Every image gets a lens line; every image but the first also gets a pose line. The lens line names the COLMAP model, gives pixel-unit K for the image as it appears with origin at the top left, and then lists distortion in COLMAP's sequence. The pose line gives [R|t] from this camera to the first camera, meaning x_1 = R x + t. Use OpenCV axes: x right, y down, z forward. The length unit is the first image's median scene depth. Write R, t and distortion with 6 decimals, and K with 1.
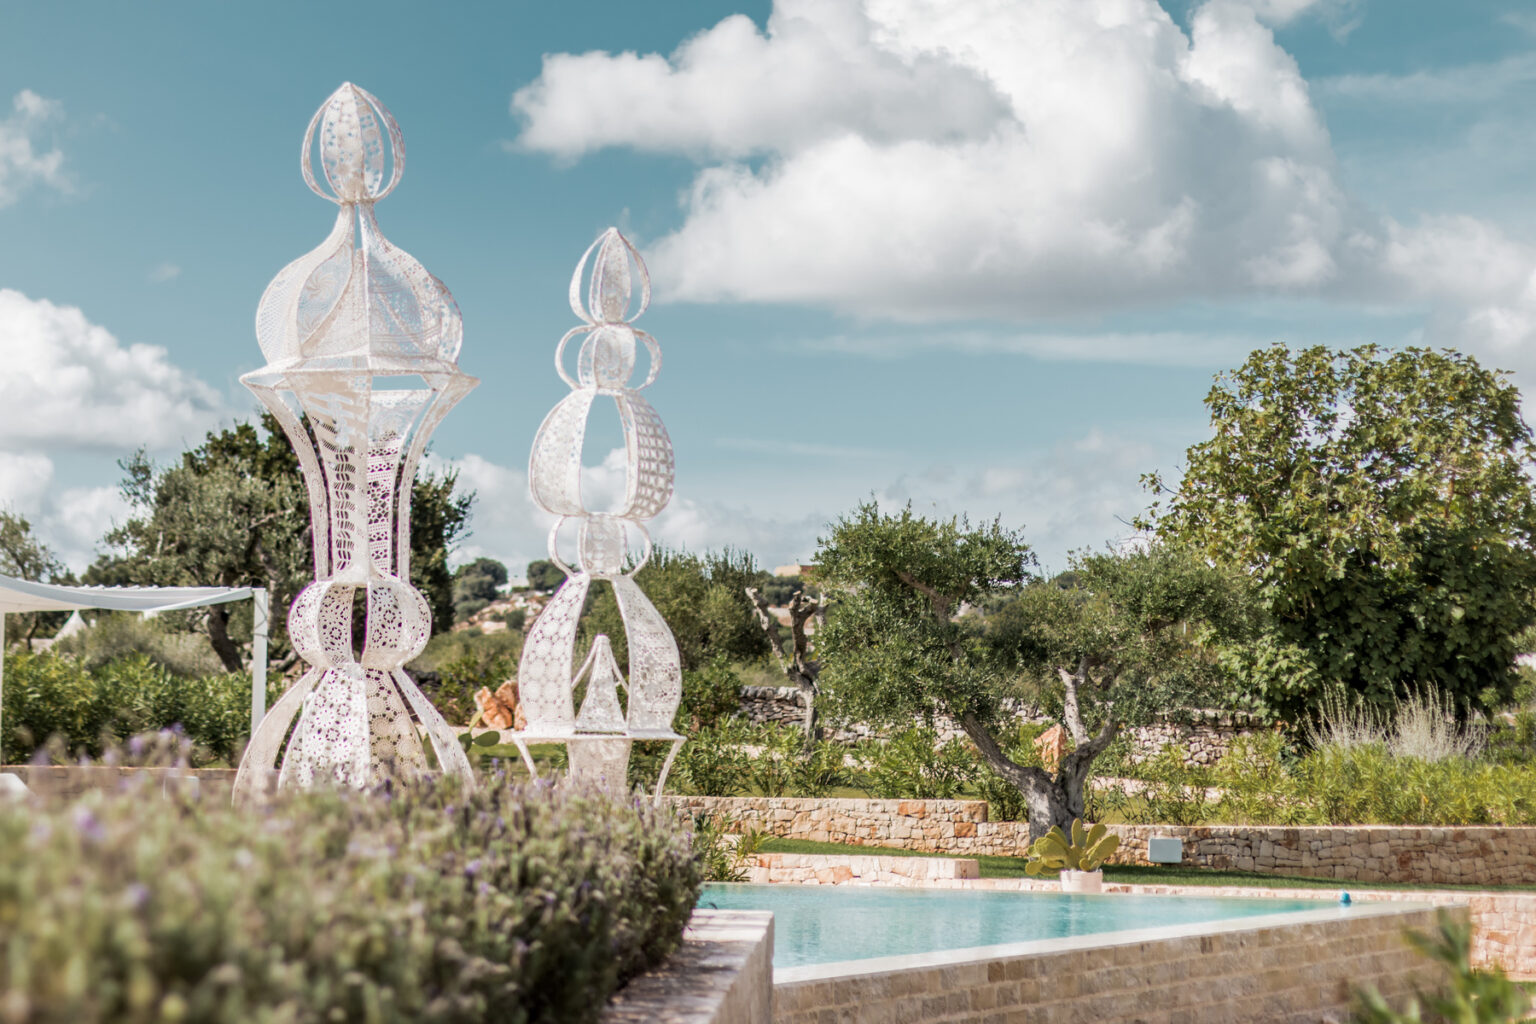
lens RADIAL K [[3688.7, 0, 768.0], [0, 3688.7, 512.0], [0, 0, 1]] dist [0.854071, -0.151265]
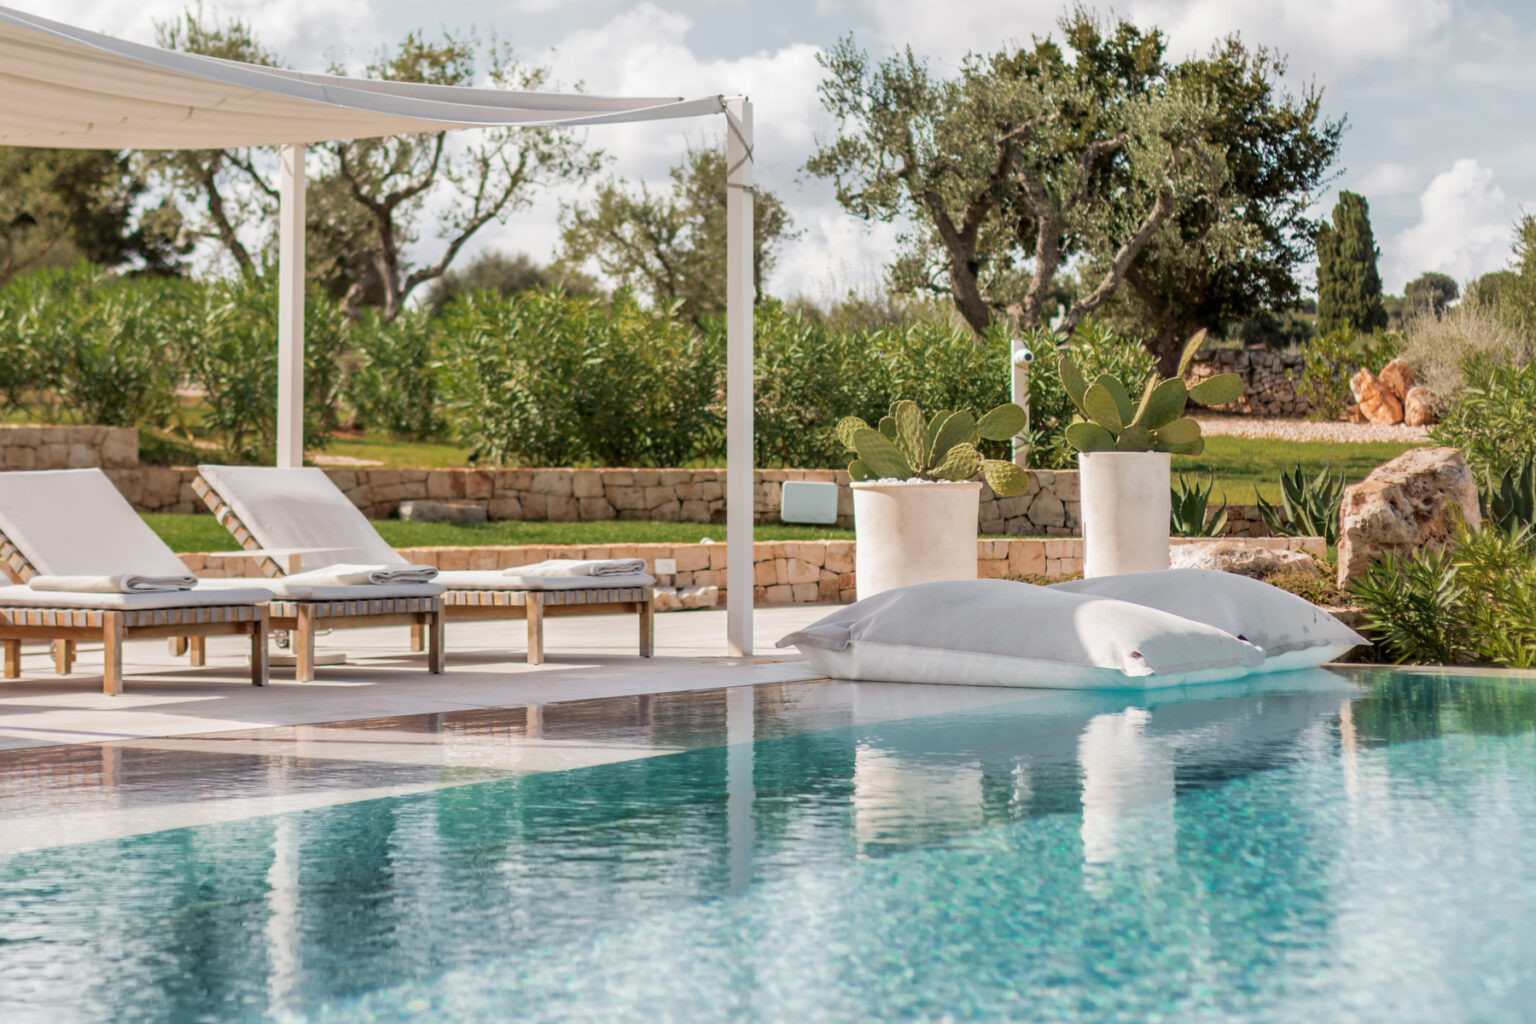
lens RADIAL K [[3858.8, 0, 768.0], [0, 3858.8, 512.0], [0, 0, 1]] dist [-0.083699, -0.359414]
pose [[0.968481, -0.030390, -0.247228, -0.001768], [0.048067, 0.996676, 0.065781, 0.019067], [0.244407, -0.075591, 0.966722, 0.220583]]
